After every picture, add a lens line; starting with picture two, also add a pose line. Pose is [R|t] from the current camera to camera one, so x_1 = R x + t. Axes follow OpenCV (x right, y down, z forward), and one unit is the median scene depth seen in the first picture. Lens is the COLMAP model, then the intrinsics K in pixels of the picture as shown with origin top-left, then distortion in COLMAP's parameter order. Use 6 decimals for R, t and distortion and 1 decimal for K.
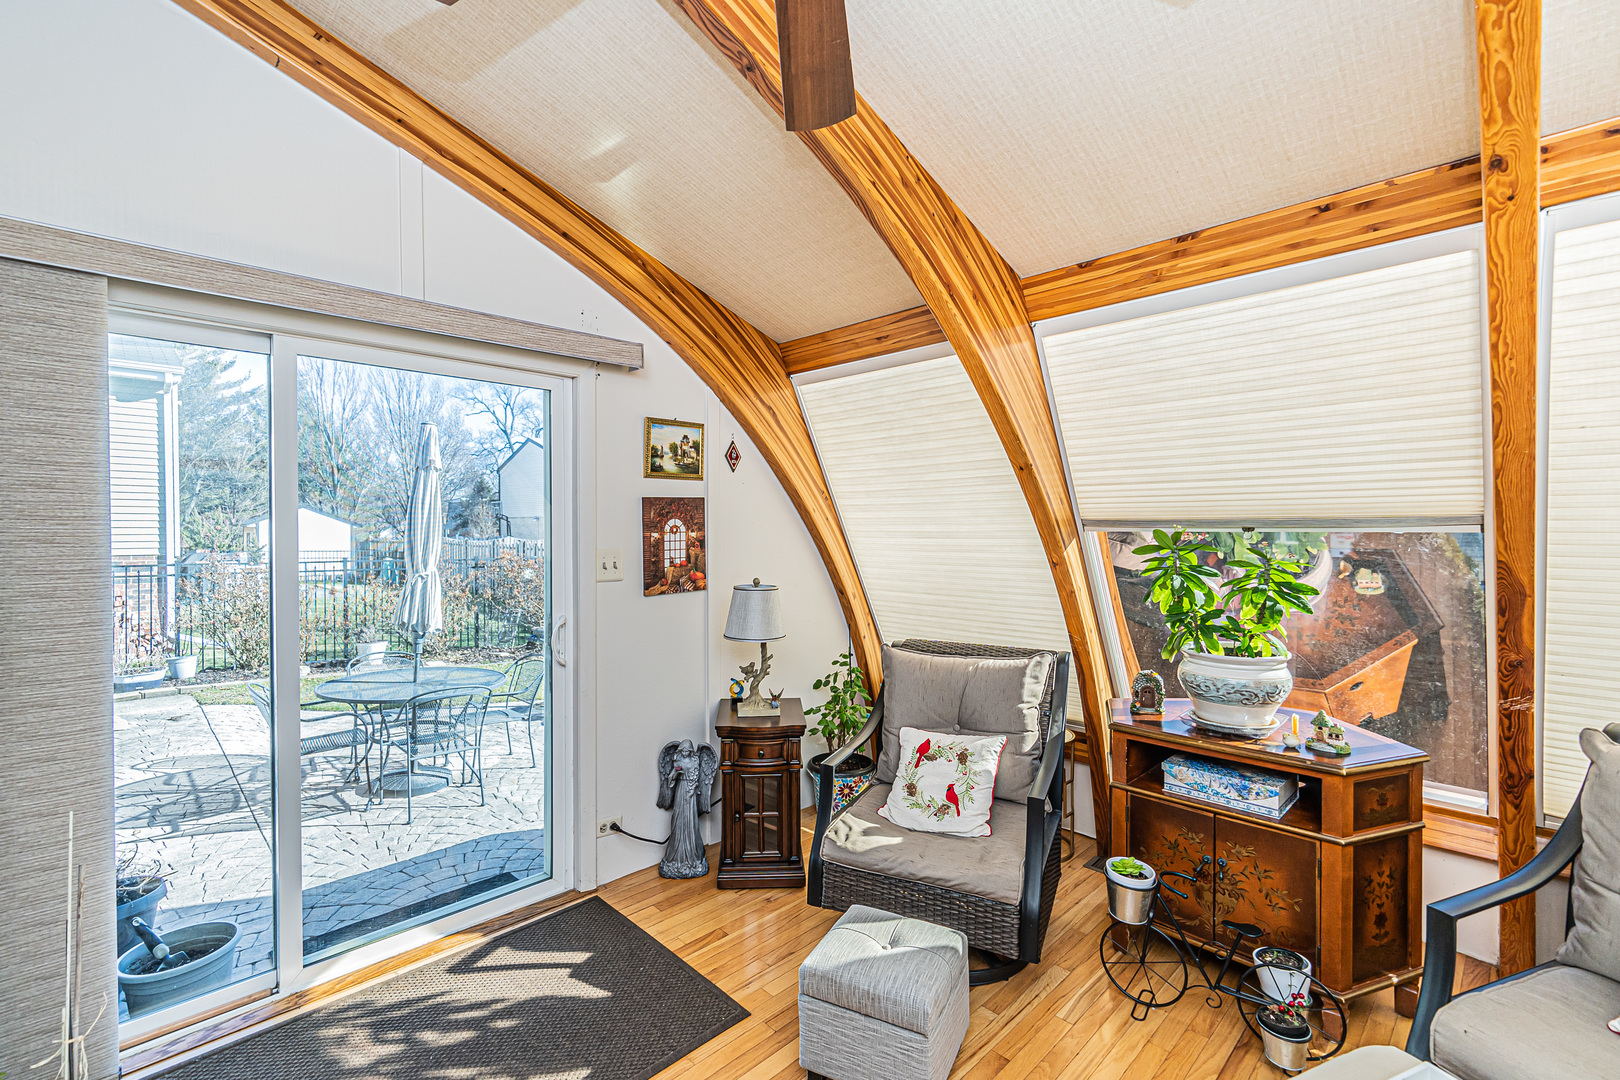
lens RADIAL K [[700.8, 0, 810.0], [0, 700.8, 540.0], [0, 0, 1]] dist [0.000502, 0.000073]
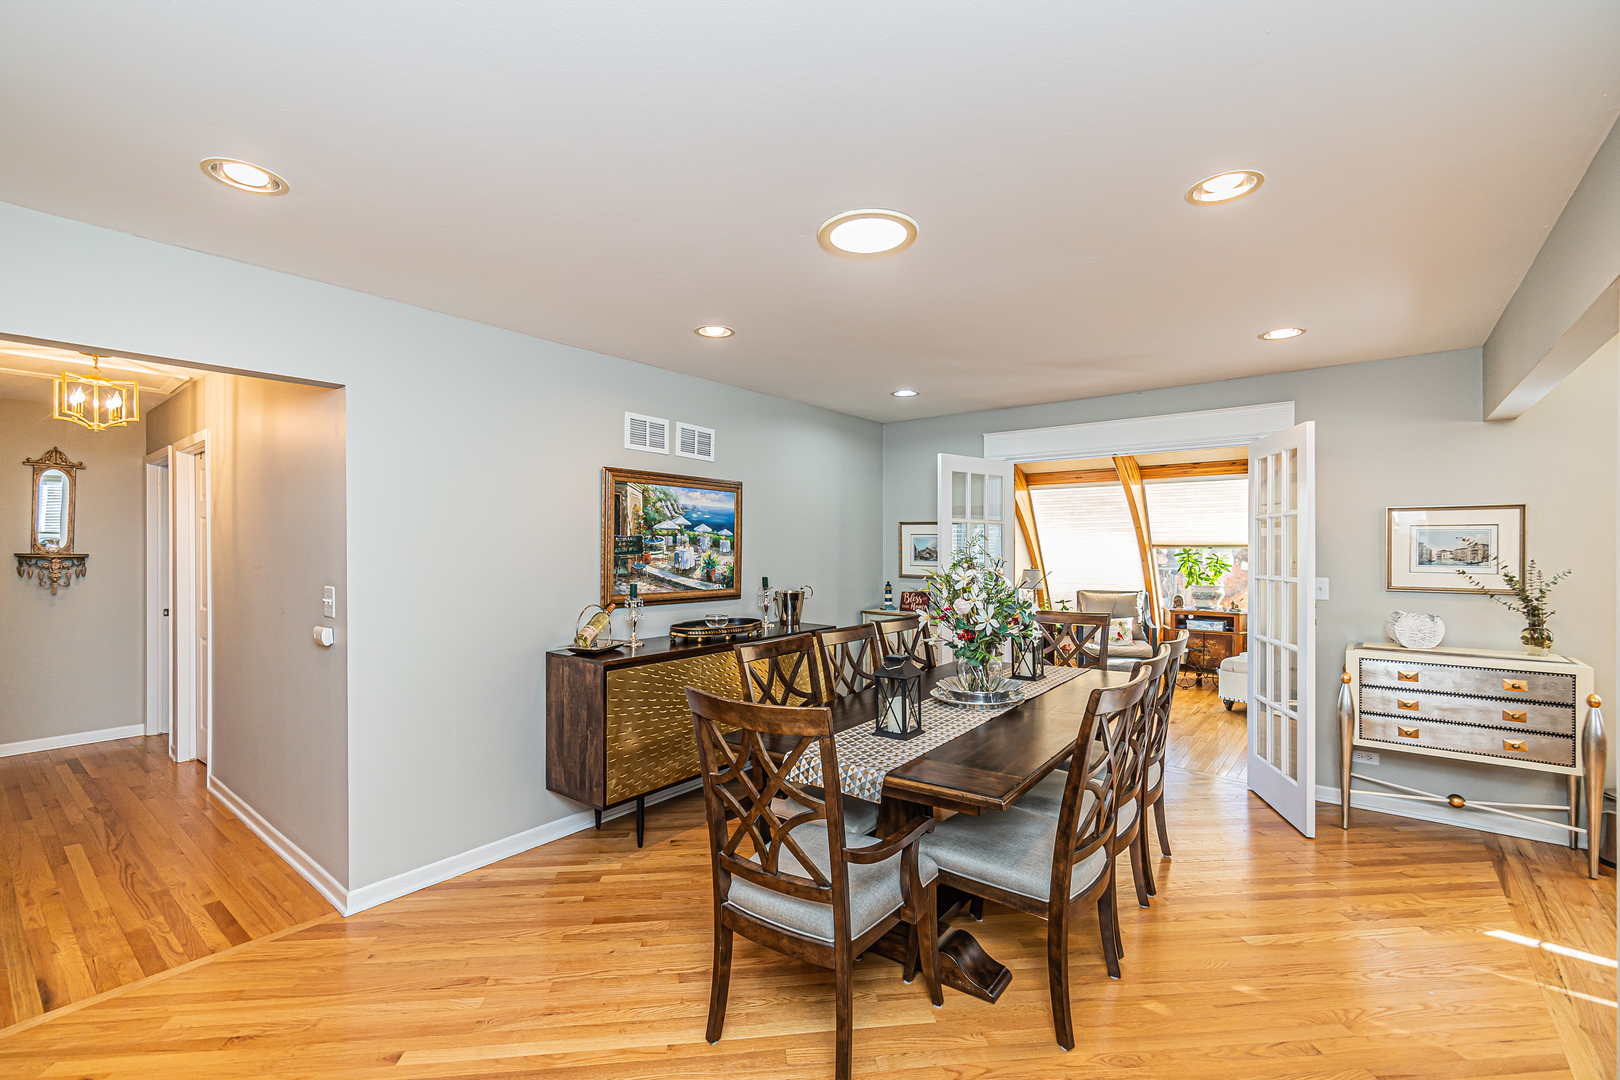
lens RADIAL K [[694.9, 0, 806.9], [0, 694.9, 556.4], [0, 0, 1]] dist [0.000277, 0.000026]
pose [[0.992809, -0.001255, 0.119706, -1.484593], [0.002061, 0.999976, -0.006611, 0.038161], [-0.119694, 0.006810, 0.992787, -1.809388]]
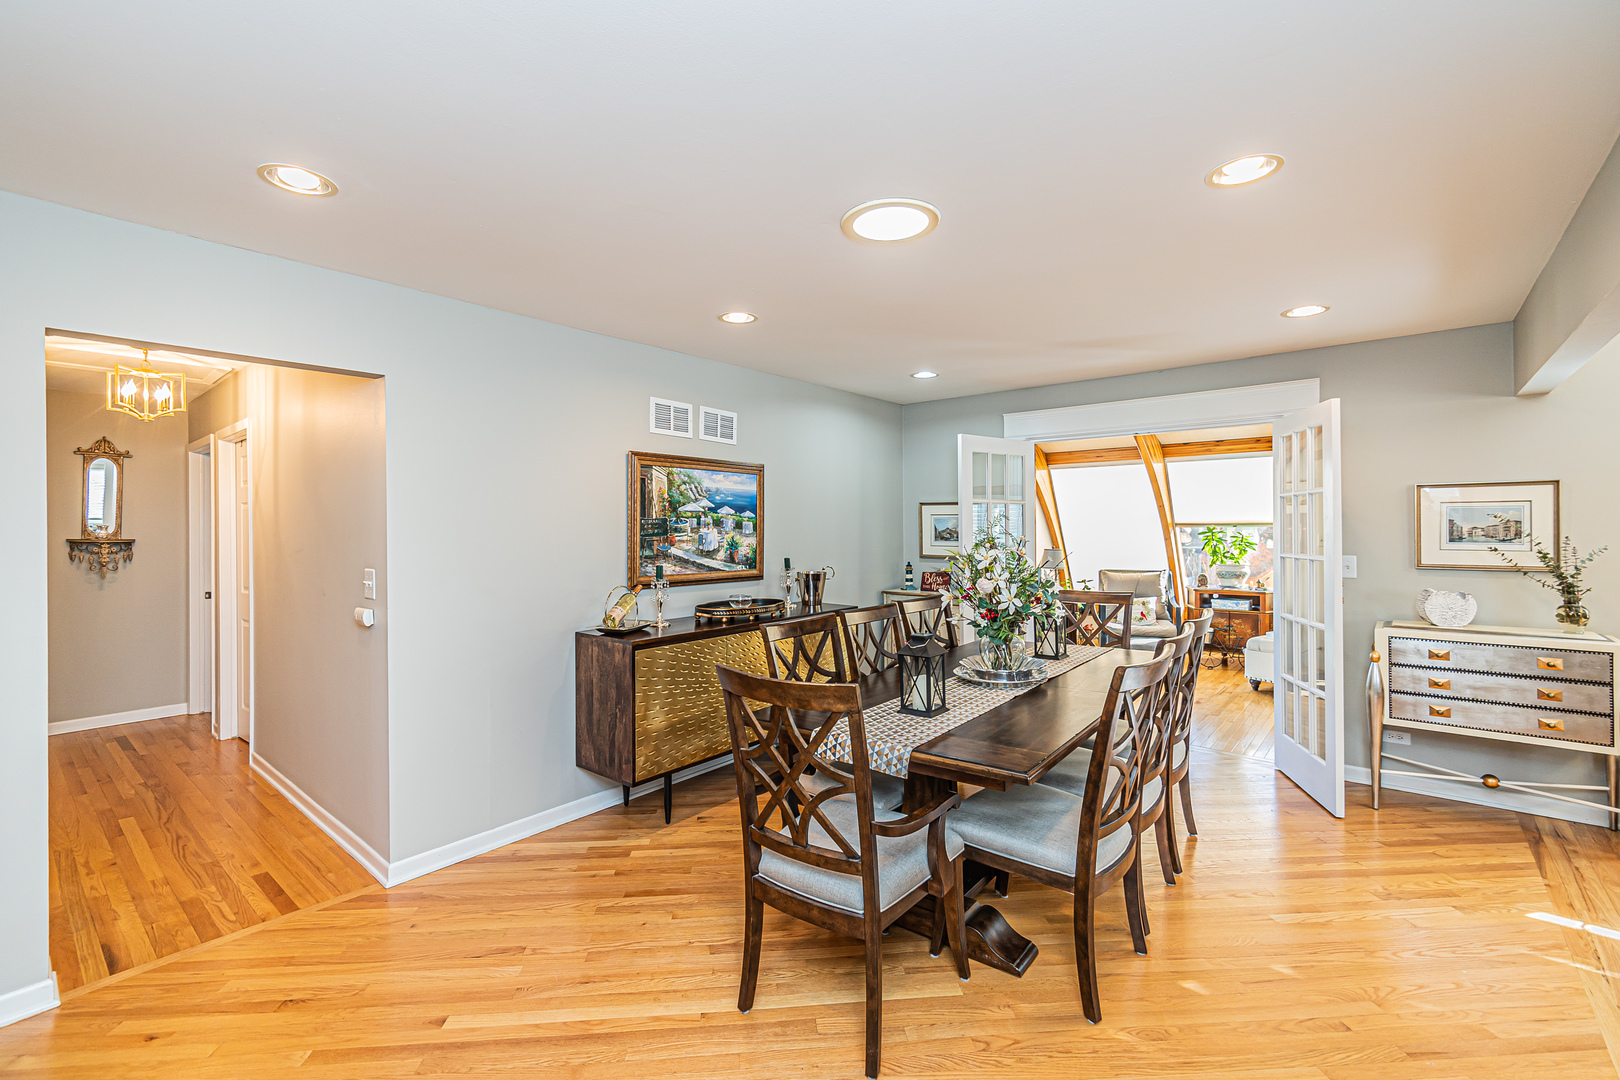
lens RADIAL K [[697.8, 0, 802.1], [0, 697.8, 533.6], [0, 0, 1]] dist [0.000201, 0.000257]
pose [[0.995946, -0.006815, 0.089696, -1.505605], [0.007932, 0.999895, -0.012095, 0.038193], [-0.089604, 0.012758, 0.995896, -1.842200]]
